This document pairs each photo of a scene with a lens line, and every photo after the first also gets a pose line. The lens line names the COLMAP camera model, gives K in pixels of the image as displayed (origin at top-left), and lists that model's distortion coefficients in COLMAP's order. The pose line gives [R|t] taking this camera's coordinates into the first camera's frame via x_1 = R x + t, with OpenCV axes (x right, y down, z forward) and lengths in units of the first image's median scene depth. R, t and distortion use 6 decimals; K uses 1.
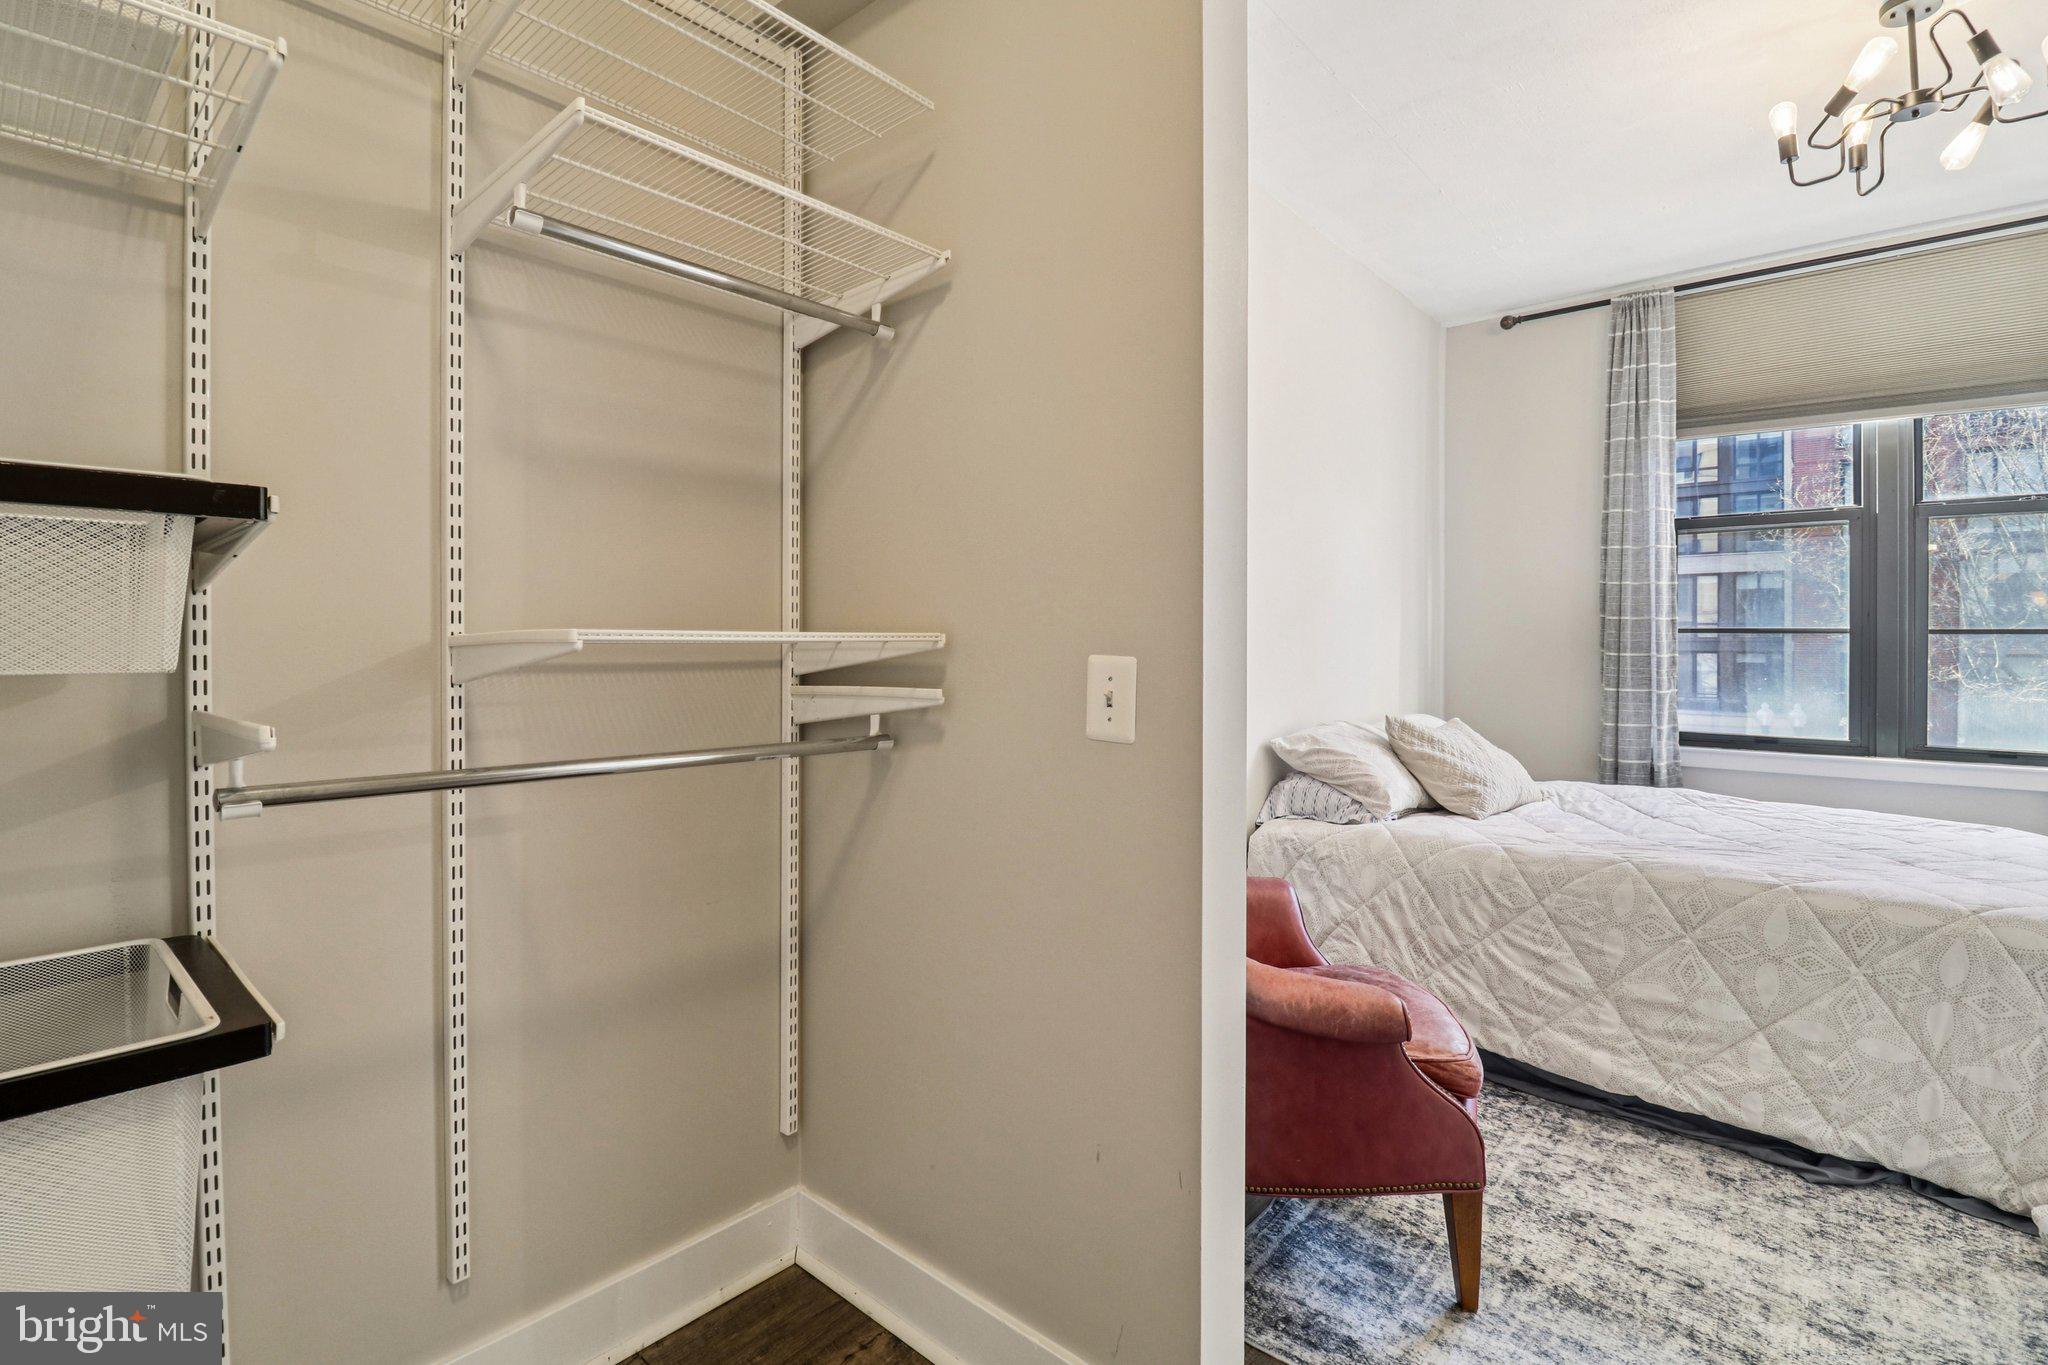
lens RADIAL K [[957.1, 0, 1036.6], [0, 957.1, 631.8], [0, 0, 1]] dist [0.007590, -0.014003]
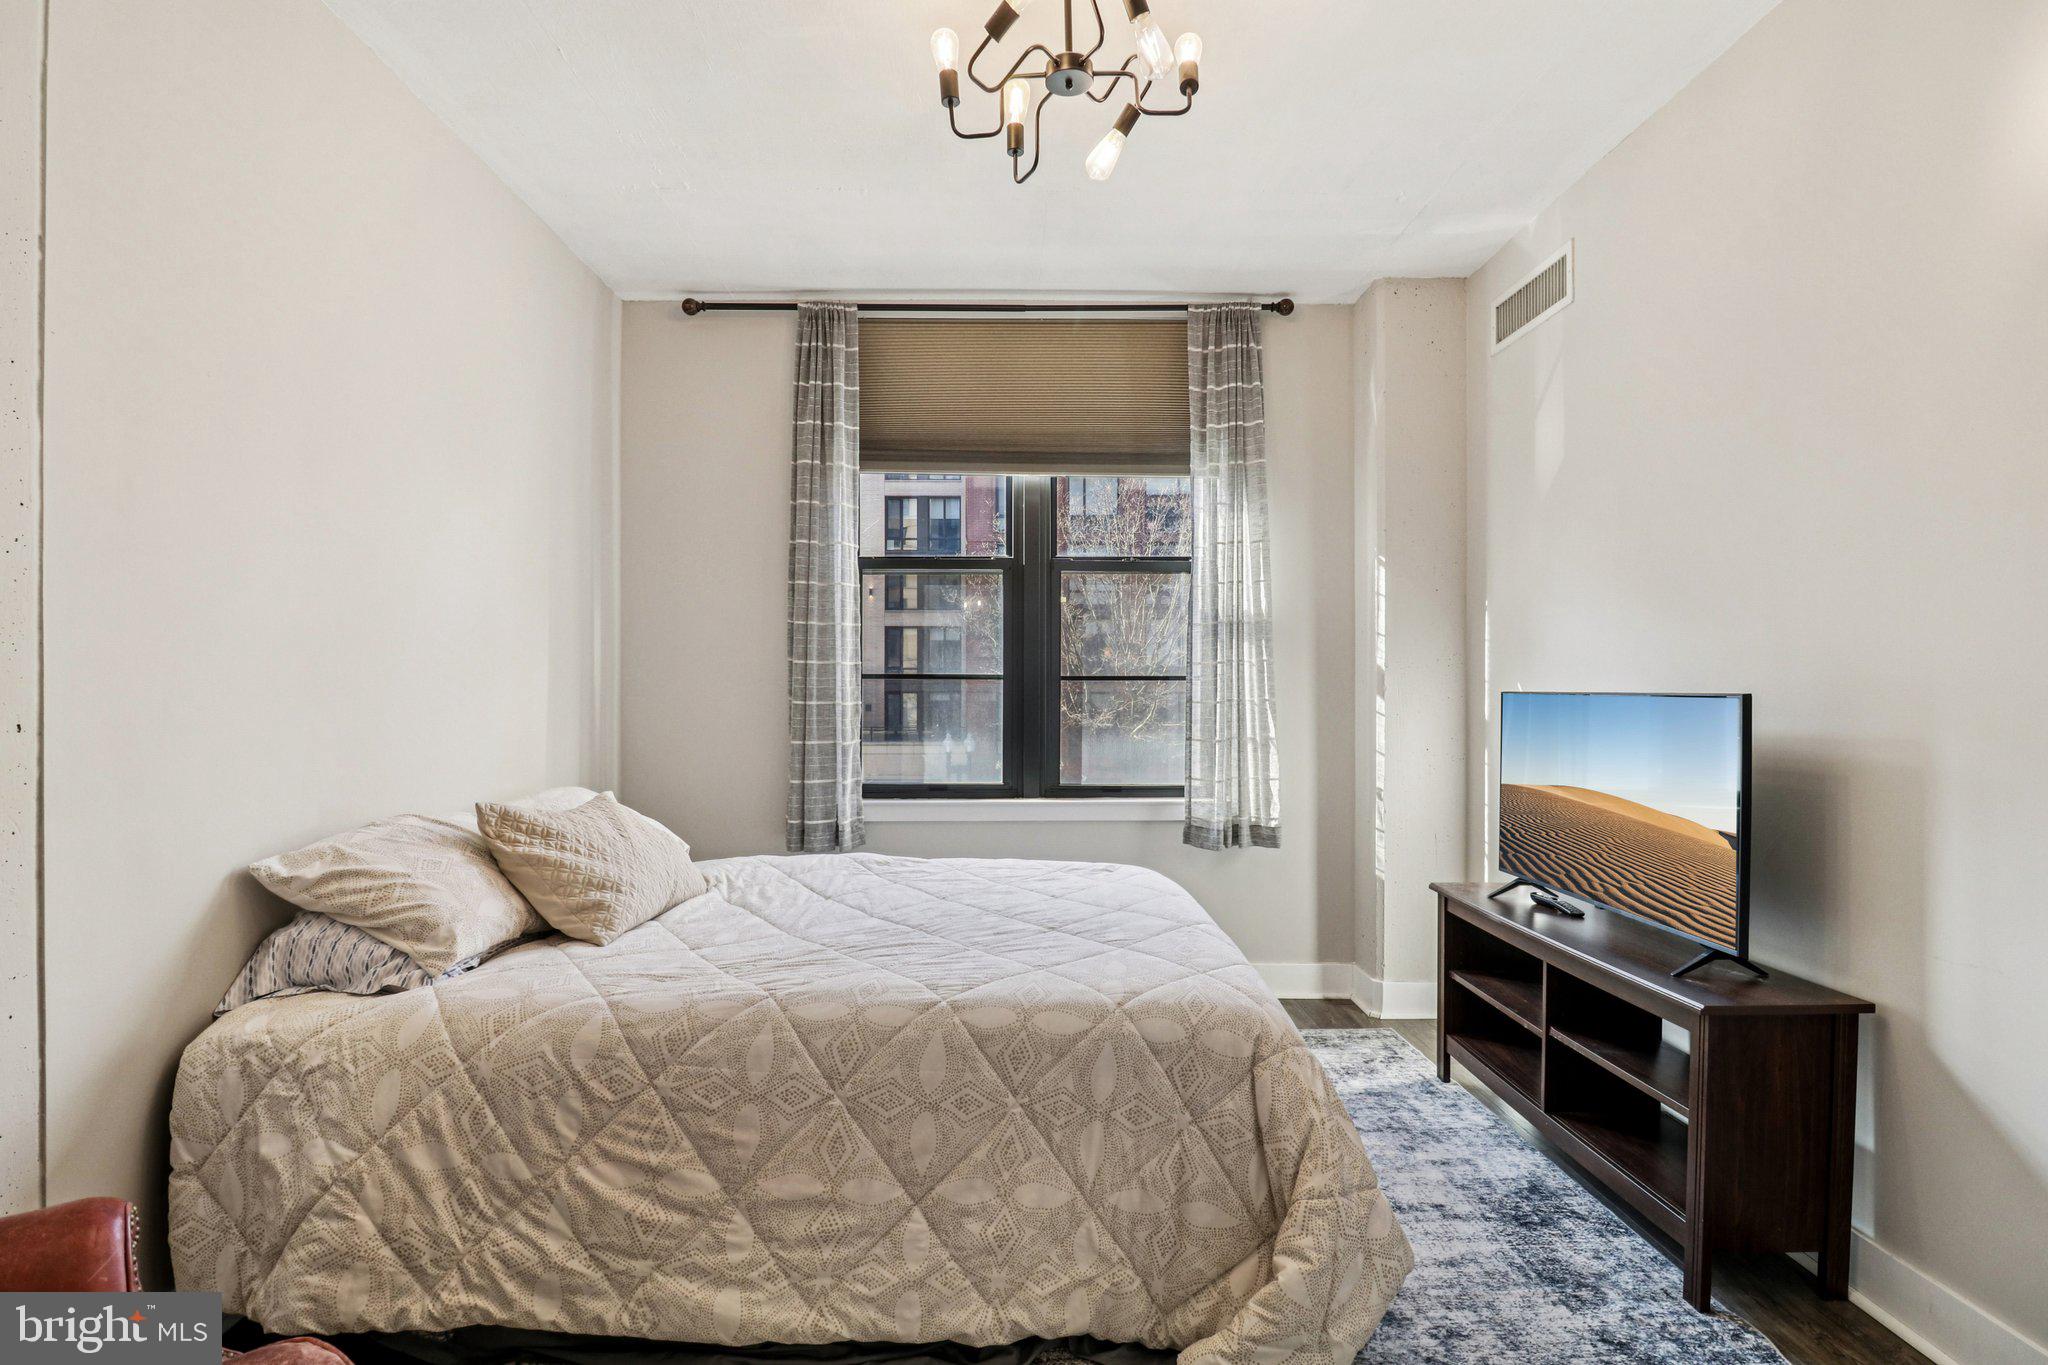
lens RADIAL K [[957.1, 0, 1010.9], [0, 957.1, 670.3], [0, 0, 1]] dist [0.007590, -0.014003]
pose [[0.755243, 0.003695, 0.655435, 0.245535], [-0.000285, 0.999986, -0.005309, -0.003181], [-0.655445, 0.003823, 0.755233, 0.292395]]
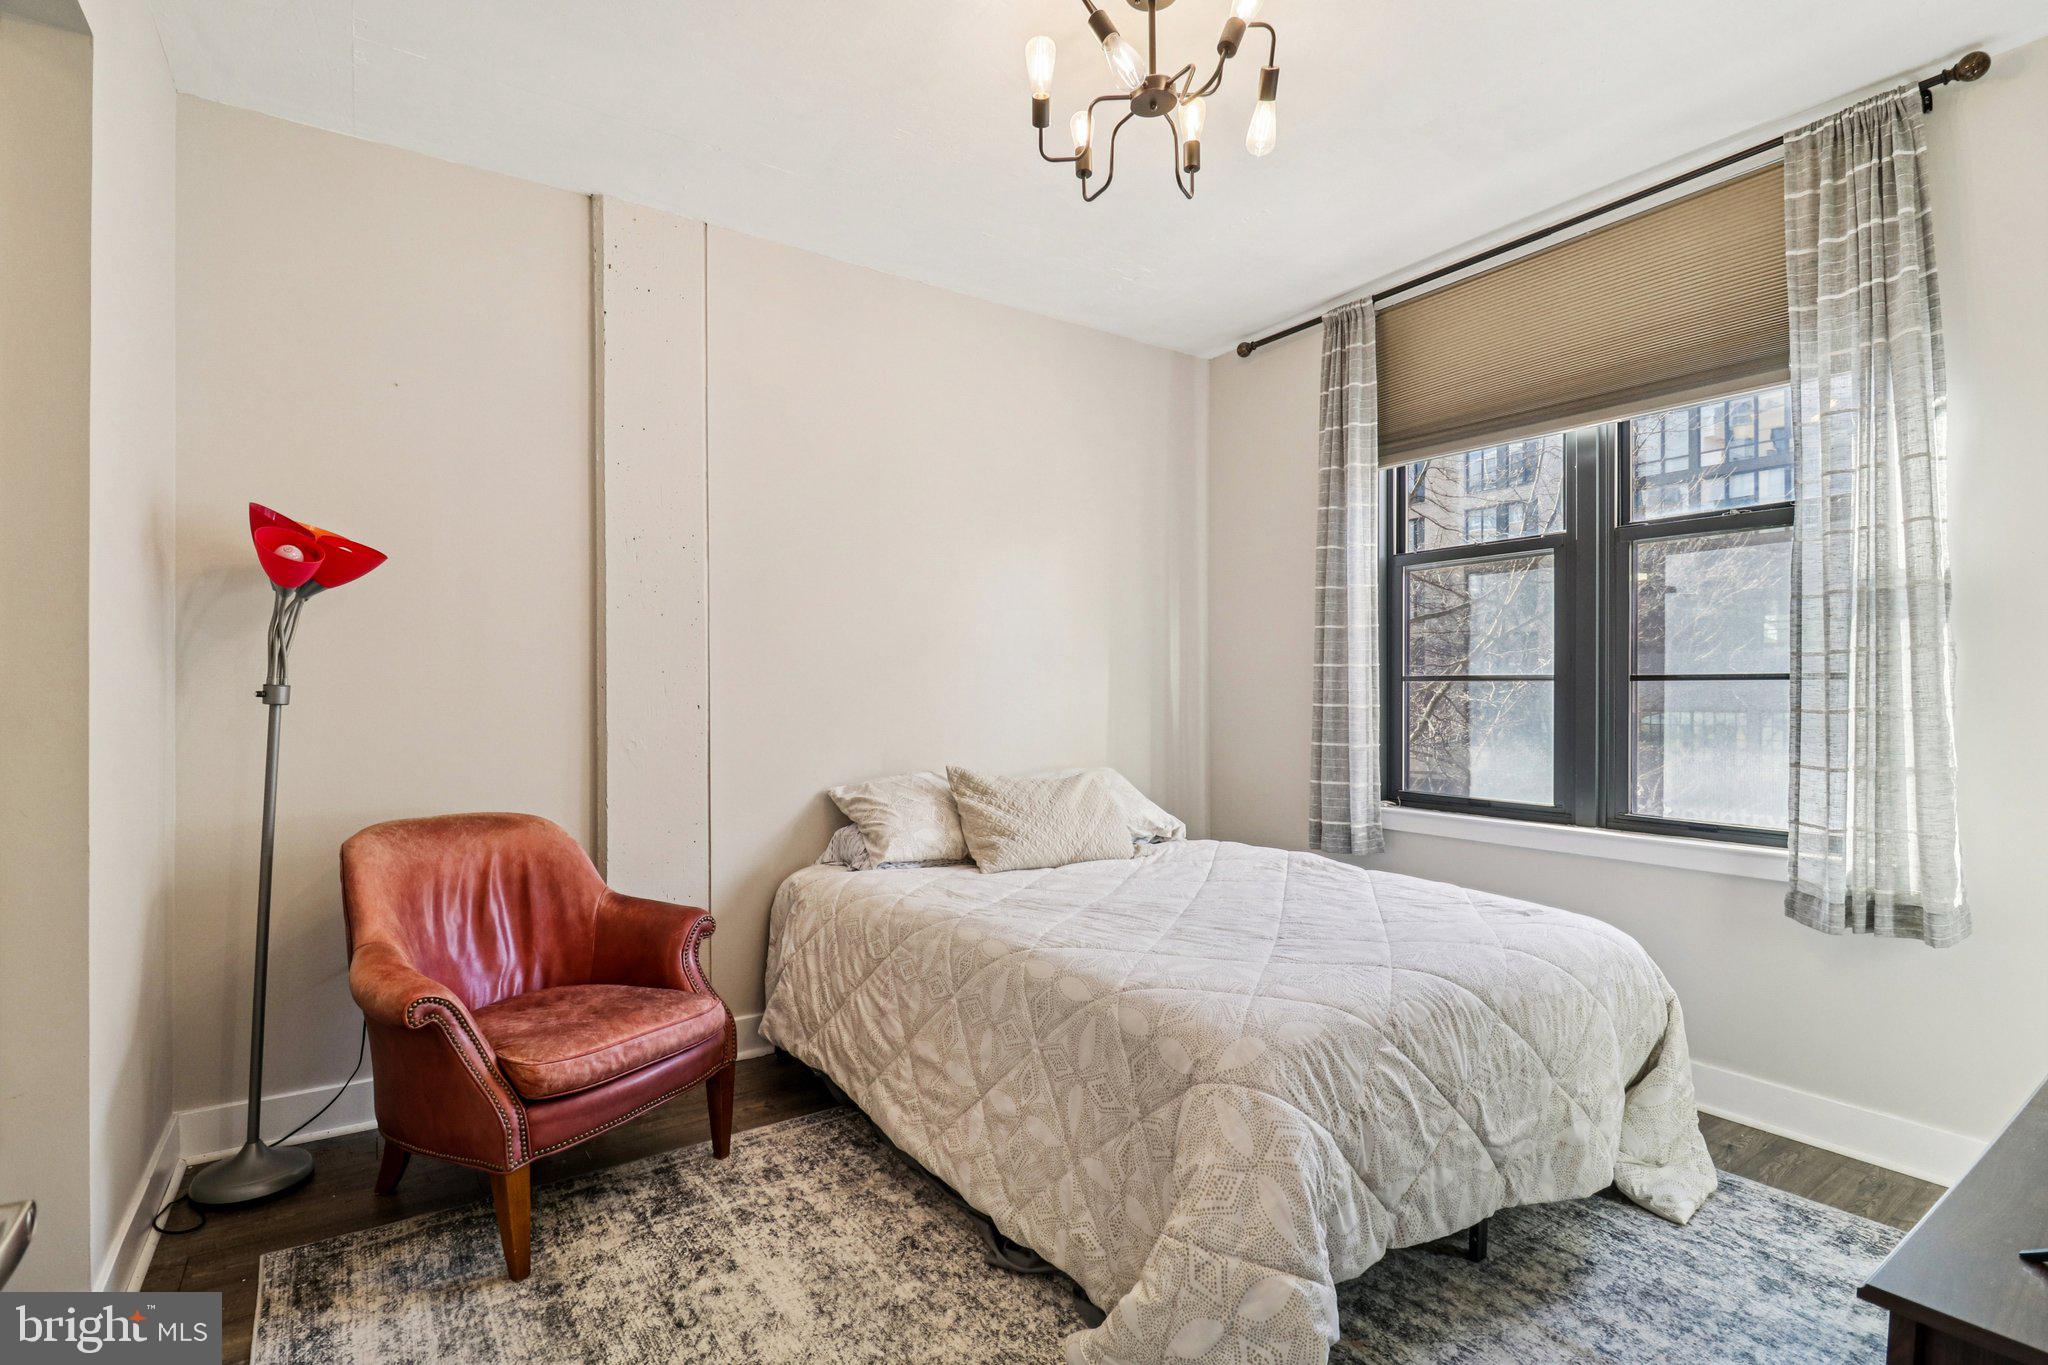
lens RADIAL K [[957.1, 0, 1029.7], [0, 957.1, 682.3], [0, 0, 1]] dist [0.007590, -0.014003]
pose [[0.965449, -0.008263, -0.260460, 0.829915], [0.007561, 0.999965, -0.003696, 0.004182], [0.260481, 0.001599, 0.965478, 0.068098]]
